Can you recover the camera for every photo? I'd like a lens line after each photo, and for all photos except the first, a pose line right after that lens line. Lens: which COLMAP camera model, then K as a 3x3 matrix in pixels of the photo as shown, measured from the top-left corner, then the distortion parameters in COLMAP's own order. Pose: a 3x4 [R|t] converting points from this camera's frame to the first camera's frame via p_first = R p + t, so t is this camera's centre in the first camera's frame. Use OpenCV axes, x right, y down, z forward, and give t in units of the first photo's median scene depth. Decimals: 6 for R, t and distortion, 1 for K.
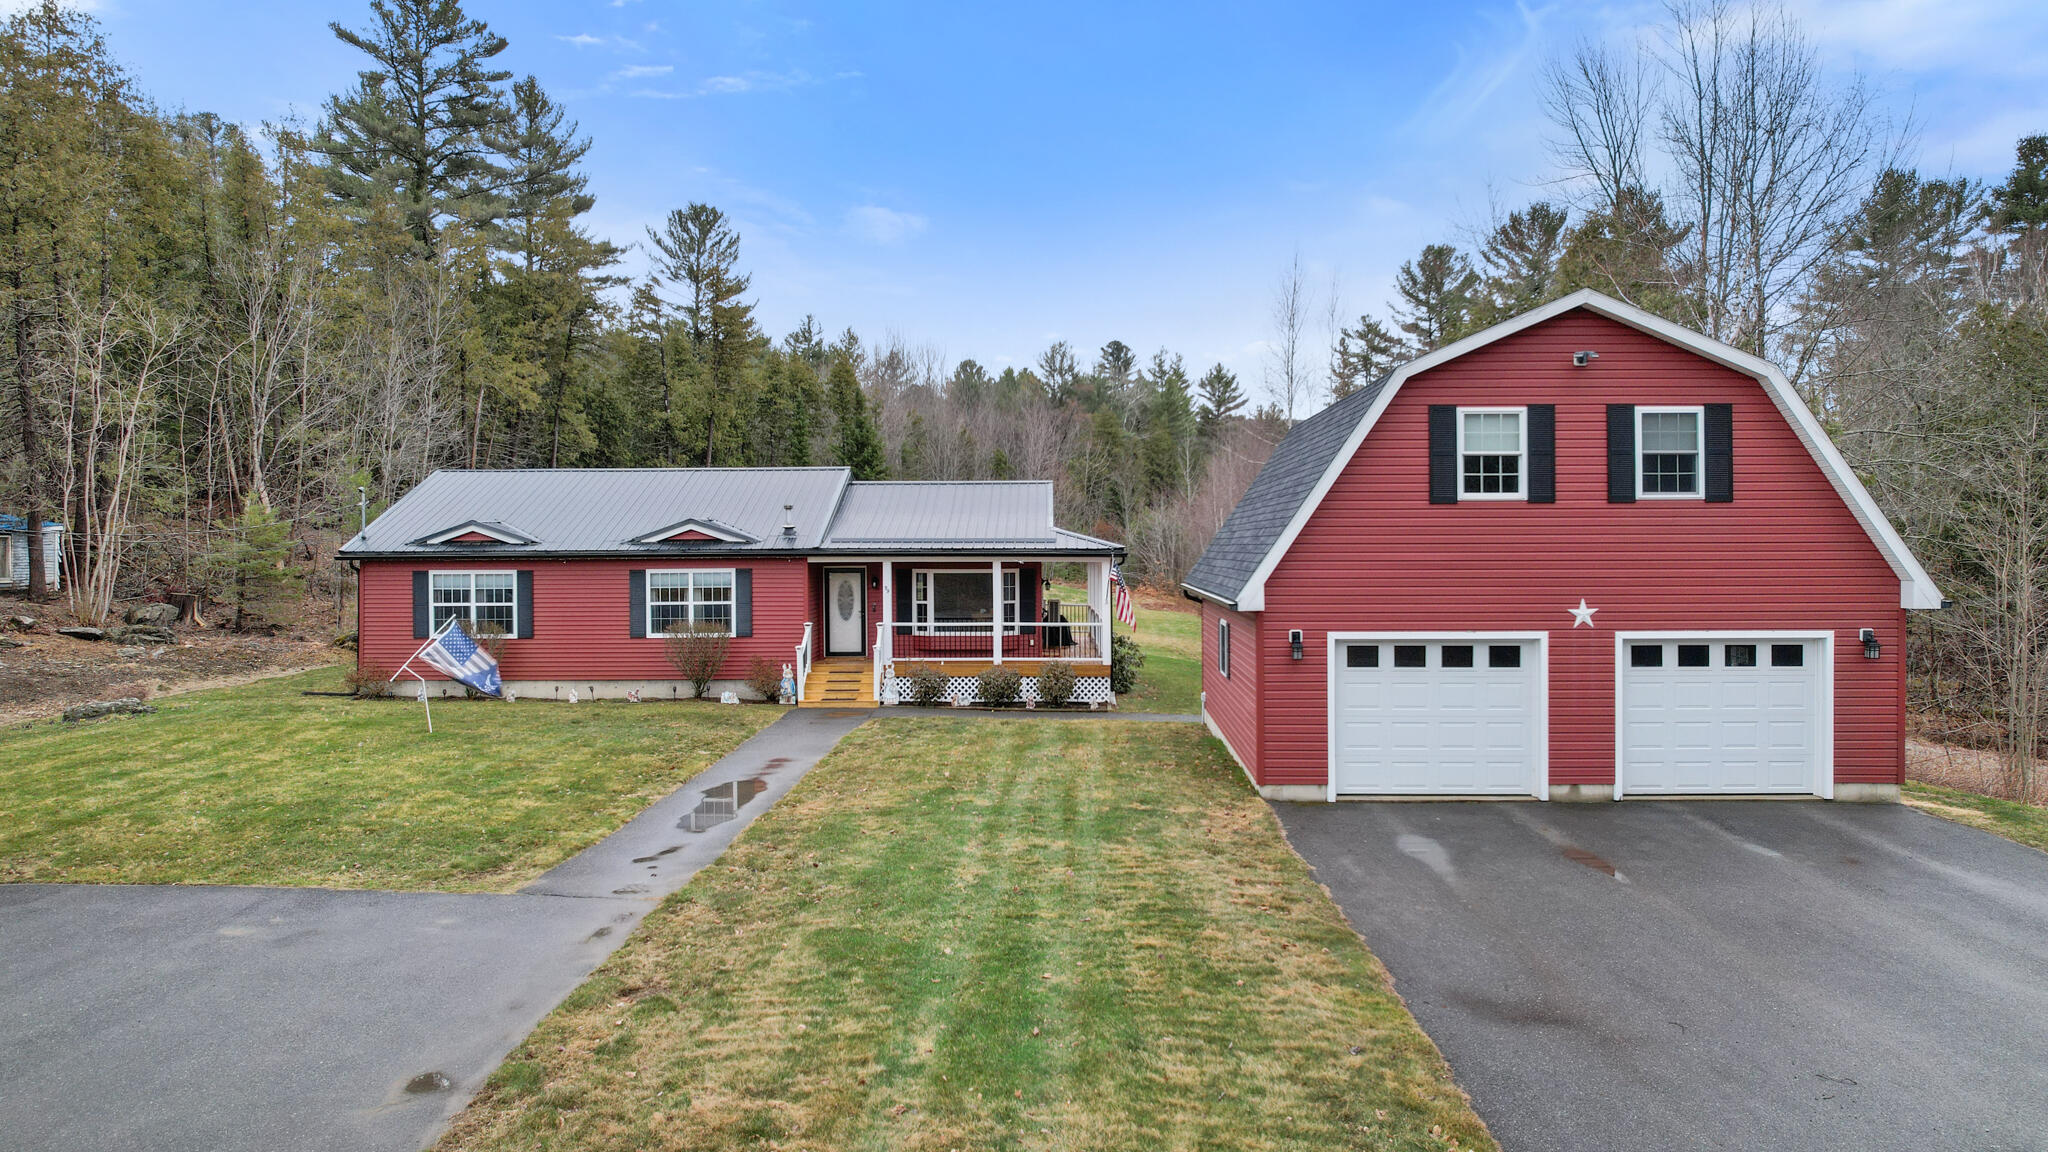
lens RADIAL K [[1322.5, 0, 1034.4], [0, 1322.5, 548.9], [0, 0, 1]] dist [-0.061815, 0.027554]
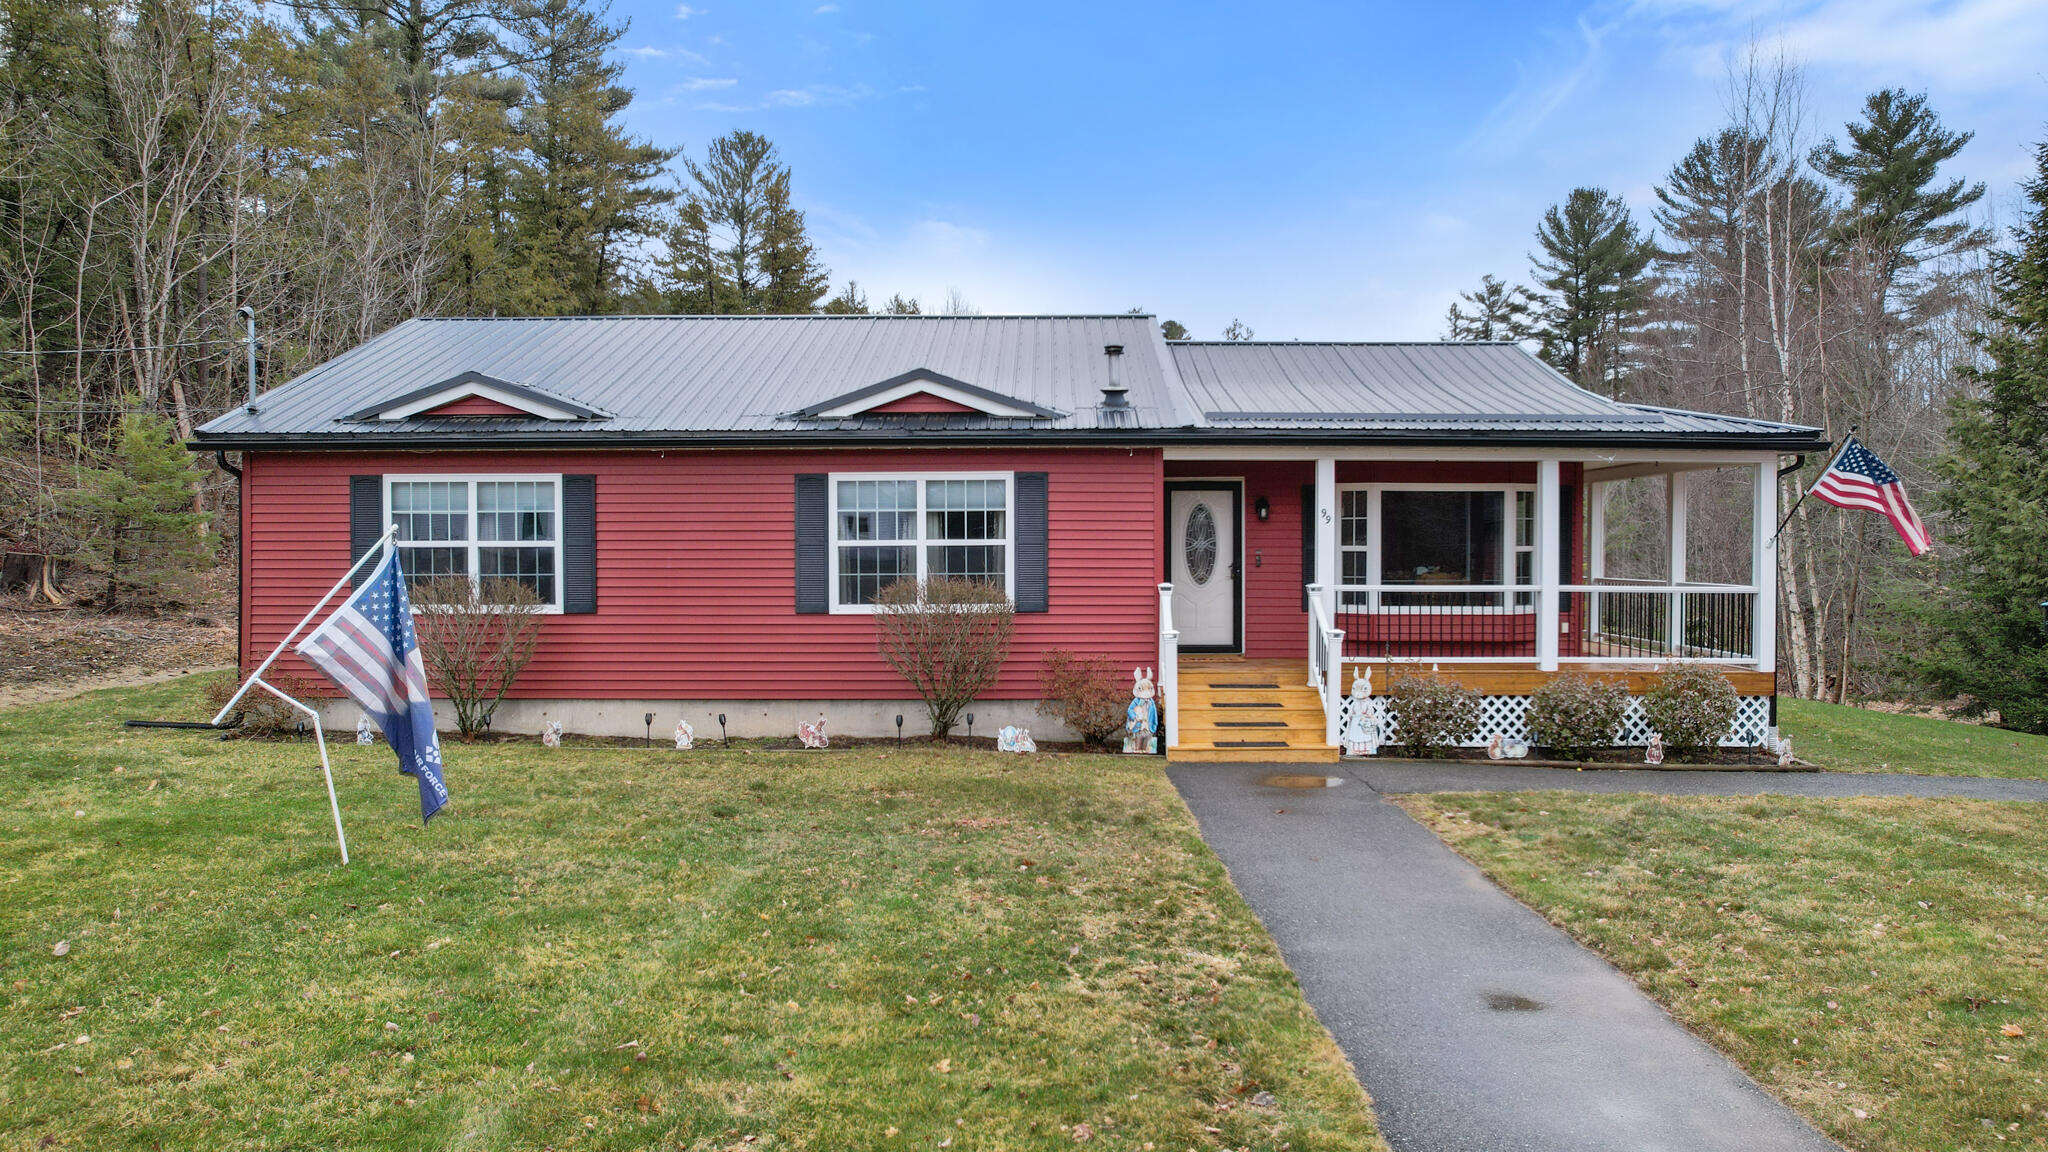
lens RADIAL K [[1311.1, 0, 1033.7], [0, 1311.1, 577.7], [0, 0, 1]] dist [-0.067571, 0.055575]
pose [[0.999970, 0.004872, -0.006058, -0.217198], [-0.004743, 0.999768, 0.021028, 0.043980], [0.006159, -0.020998, 0.999761, 0.518253]]
